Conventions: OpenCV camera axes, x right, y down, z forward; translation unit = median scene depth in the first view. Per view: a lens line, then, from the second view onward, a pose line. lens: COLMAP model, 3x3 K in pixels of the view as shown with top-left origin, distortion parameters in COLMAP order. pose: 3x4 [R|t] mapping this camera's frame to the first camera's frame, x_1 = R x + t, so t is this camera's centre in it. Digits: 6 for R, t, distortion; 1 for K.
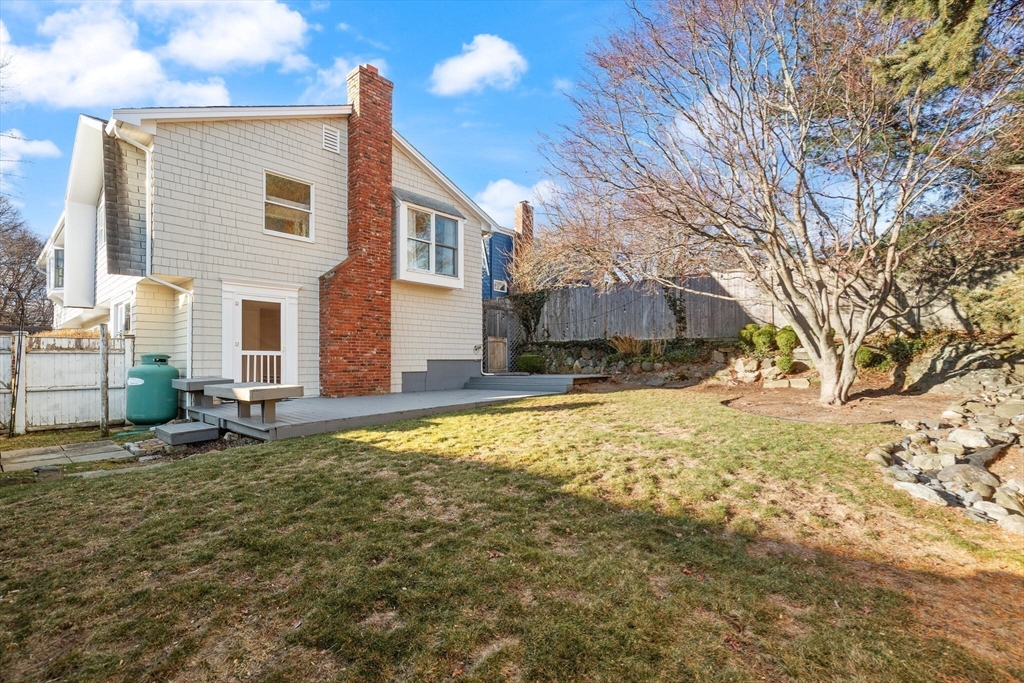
lens RADIAL K [[476.6, 0, 513.2], [0, 476.6, 351.2], [0, 0, 1]] dist [0.009837, -0.001470]
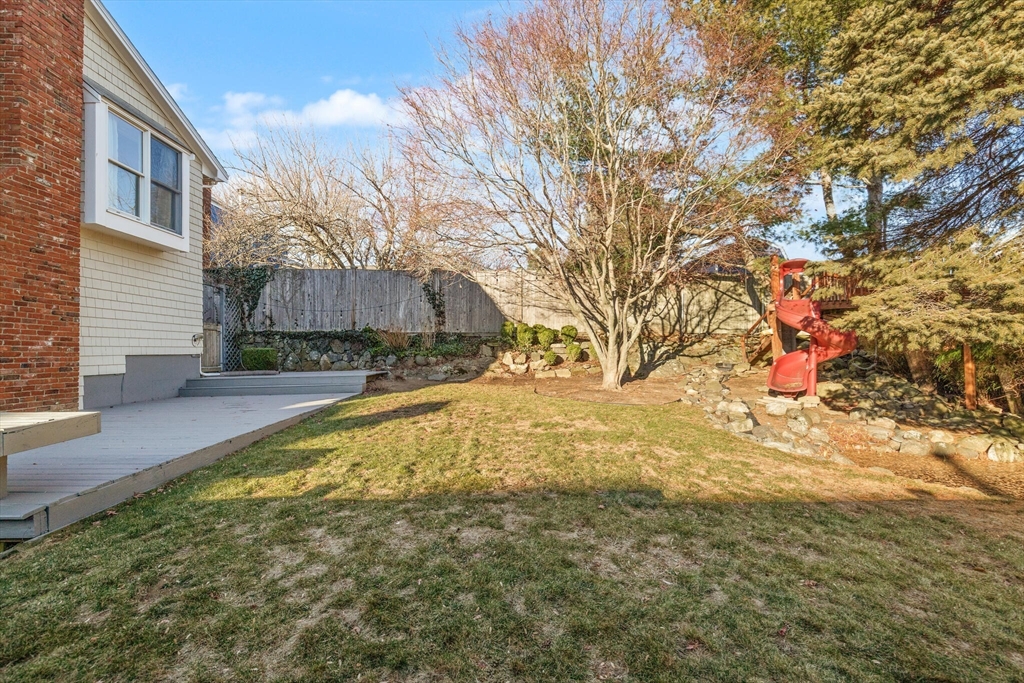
lens RADIAL K [[476.6, 0, 513.4], [0, 476.6, 339.4], [0, 0, 1]] dist [0.009837, -0.001470]
pose [[0.726400, 0.016178, 0.687082, -0.245025], [-0.010583, 0.999868, -0.012355, -0.000995], [-0.687191, 0.001703, 0.726475, 0.173840]]
